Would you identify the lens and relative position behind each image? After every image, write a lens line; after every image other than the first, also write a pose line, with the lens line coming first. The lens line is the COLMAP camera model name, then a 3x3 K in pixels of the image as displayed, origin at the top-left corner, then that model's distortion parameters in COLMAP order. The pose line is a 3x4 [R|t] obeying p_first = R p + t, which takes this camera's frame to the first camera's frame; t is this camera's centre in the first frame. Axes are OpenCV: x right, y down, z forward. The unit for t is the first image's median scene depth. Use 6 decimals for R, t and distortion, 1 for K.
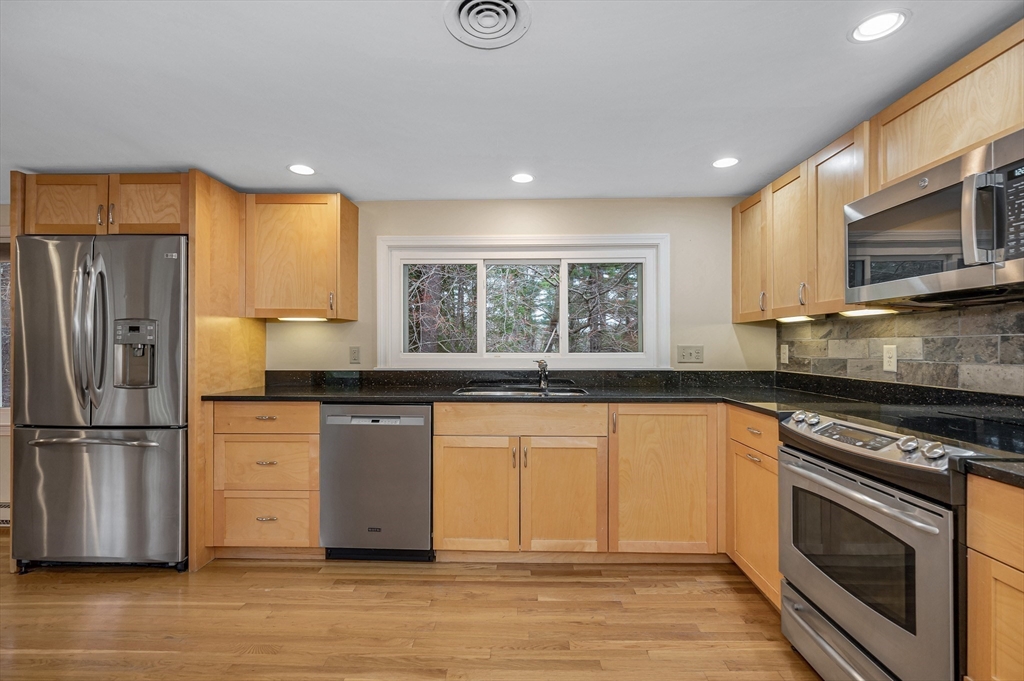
lens RADIAL K [[458.3, 0, 511.0], [0, 458.3, 340.8], [0, 0, 1]] dist [-0.000541, -0.000078]
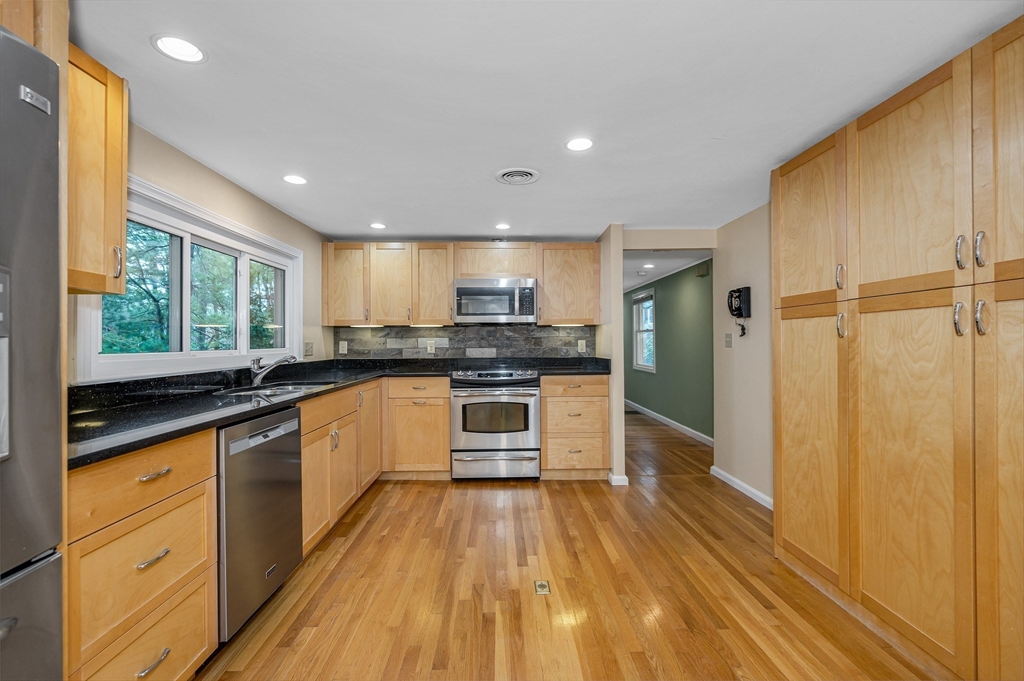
lens RADIAL K [[458.3, 0, 510.0], [0, 458.3, 340.0], [0, 0, 1]] dist [-0.000541, -0.000078]
pose [[-0.055025, 0.004265, 0.998476, -1.184548], [-0.002977, 0.999986, -0.004435, 0.012181], [-0.998481, -0.003216, -0.055011, 0.668396]]
